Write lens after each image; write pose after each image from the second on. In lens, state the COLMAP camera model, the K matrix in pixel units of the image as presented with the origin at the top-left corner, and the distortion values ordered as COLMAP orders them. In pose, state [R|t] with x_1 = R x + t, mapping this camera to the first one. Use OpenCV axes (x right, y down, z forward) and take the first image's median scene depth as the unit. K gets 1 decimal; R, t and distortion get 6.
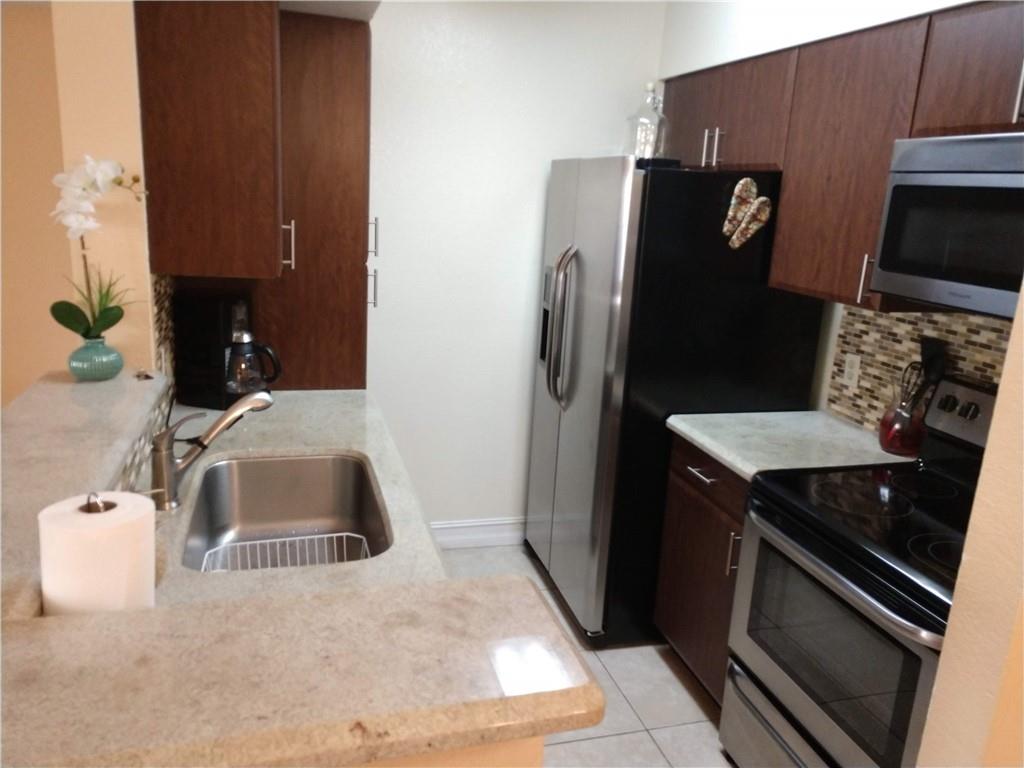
lens RADIAL K [[786.2, 0, 507.2], [0, 786.2, 378.8], [0, 0, 1]] dist [0.008652, 0.020290]
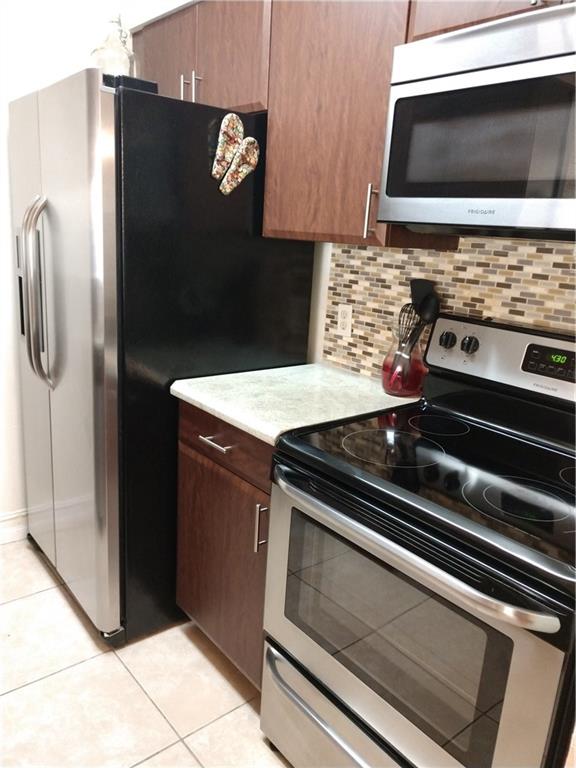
lens RADIAL K [[589.7, 0, 294.9], [0, 589.7, 381.6], [0, 0, 1]] dist [0.008652, 0.020290]
pose [[0.910455, -0.099220, 0.401530, 0.066281], [0.085368, 0.994976, 0.052296, 0.024947], [-0.404702, -0.013336, 0.914352, 0.348781]]
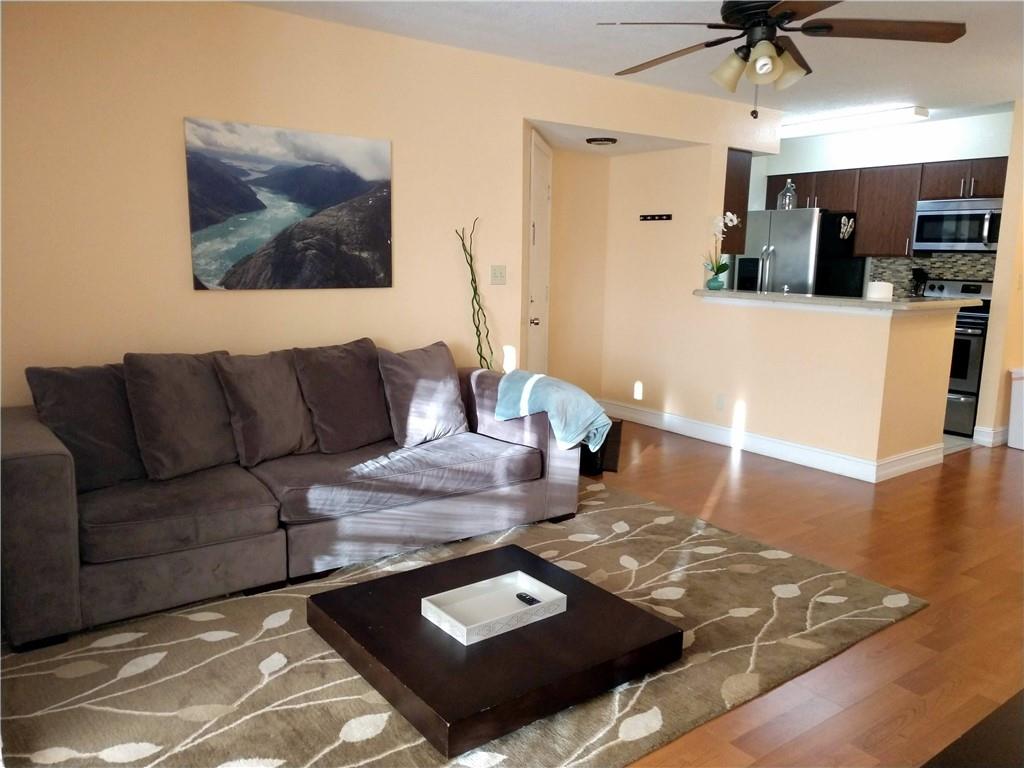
lens RADIAL K [[786.2, 0, 511.6], [0, 786.2, 379.1], [0, 0, 1]] dist [0.008652, 0.020290]
pose [[0.932681, -0.091477, 0.348911, -1.785398], [0.116118, 0.991960, -0.050325, 0.305392], [-0.341502, 0.087452, 0.935804, -1.092278]]
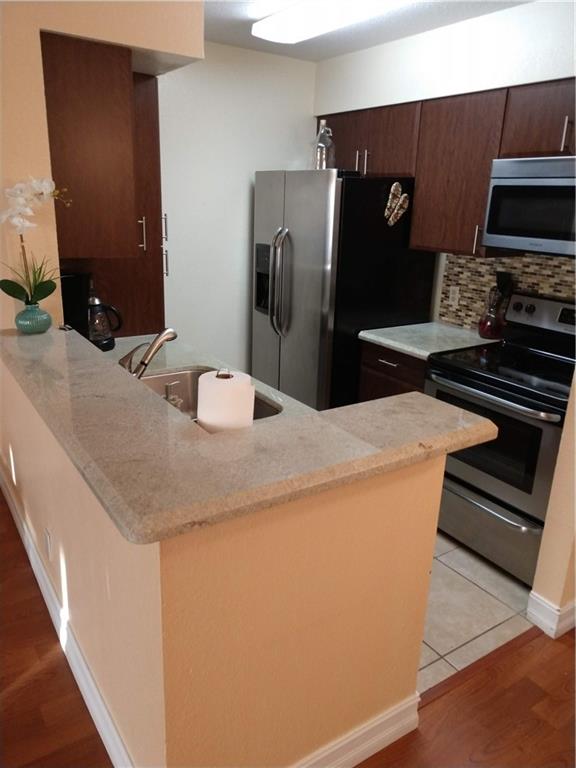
lens RADIAL K [[589.7, 0, 287.6], [0, 589.7, 382.8], [0, 0, 1]] dist [0.008652, 0.020290]
pose [[0.951532, -0.114337, 0.285505, -0.323412], [0.091315, 0.991495, 0.092733, 0.027488], [-0.293680, -0.062168, 0.953880, -0.145177]]
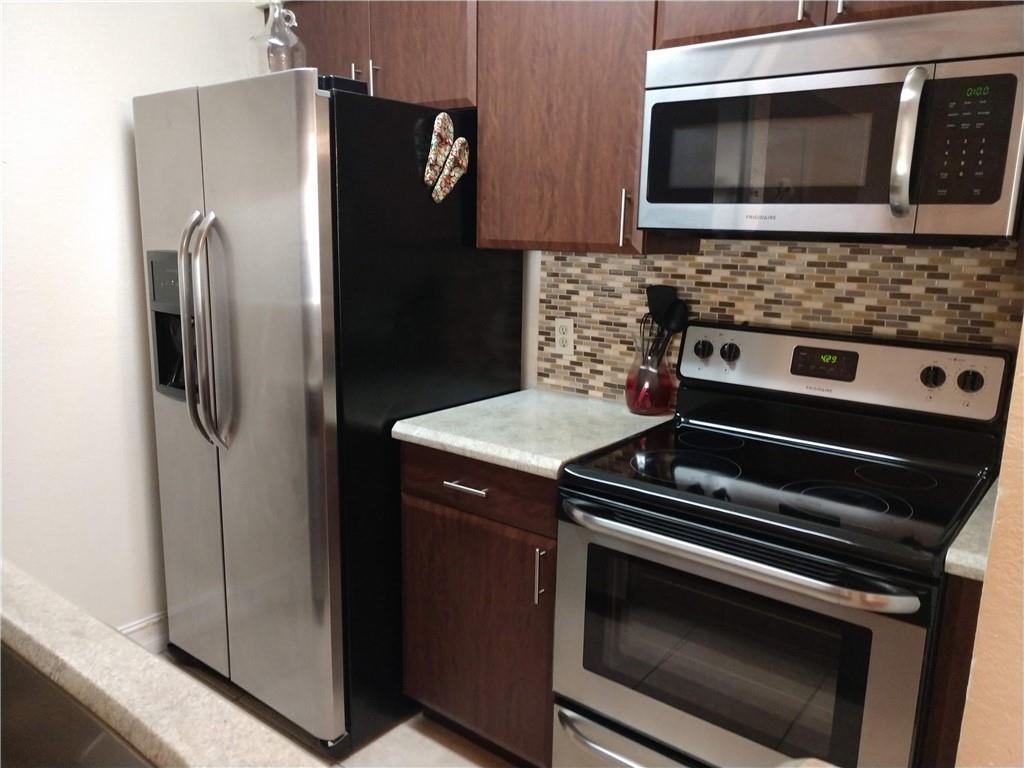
lens RADIAL K [[786.2, 0, 510.7], [0, 786.2, 379.6], [0, 0, 1]] dist [0.008652, 0.020290]
pose [[0.803107, -0.151045, 0.576371, -0.148273], [0.165656, 0.985800, 0.027518, 0.003208], [-0.572343, 0.073379, 0.816725, 0.332496]]
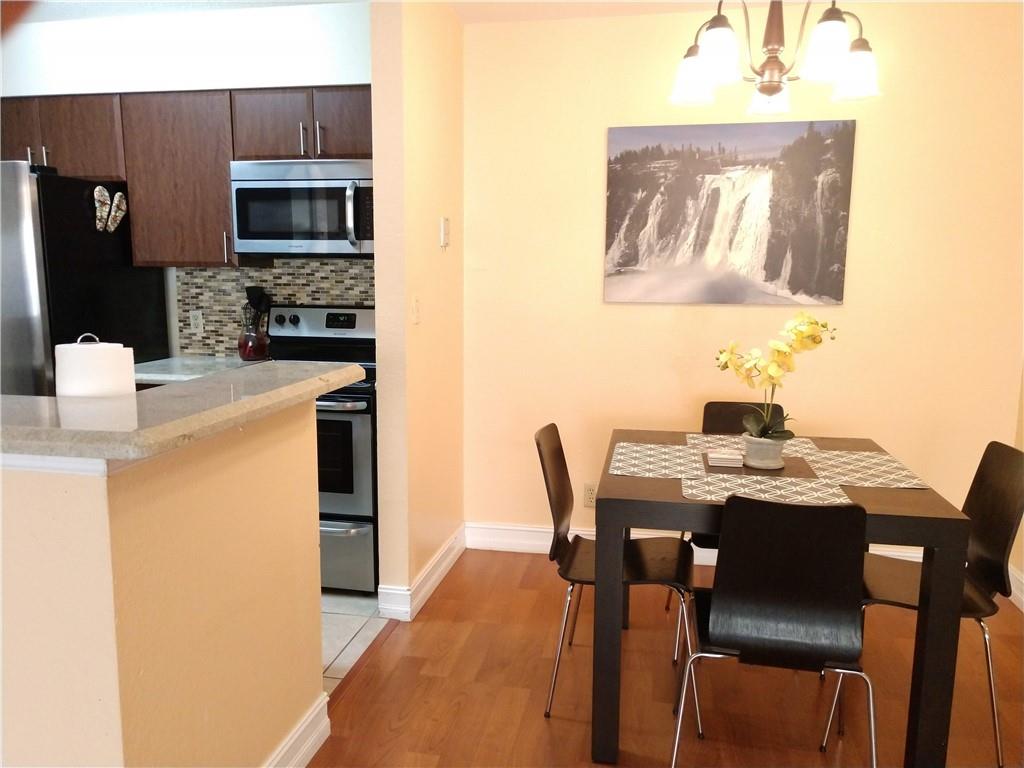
lens RADIAL K [[786.2, 0, 514.5], [0, 786.2, 386.4], [0, 0, 1]] dist [0.008652, 0.020290]
pose [[0.448634, -0.182541, 0.874875, -0.641166], [0.233818, 0.968796, 0.082236, 0.133042], [-0.862587, 0.167667, 0.477316, -0.191832]]
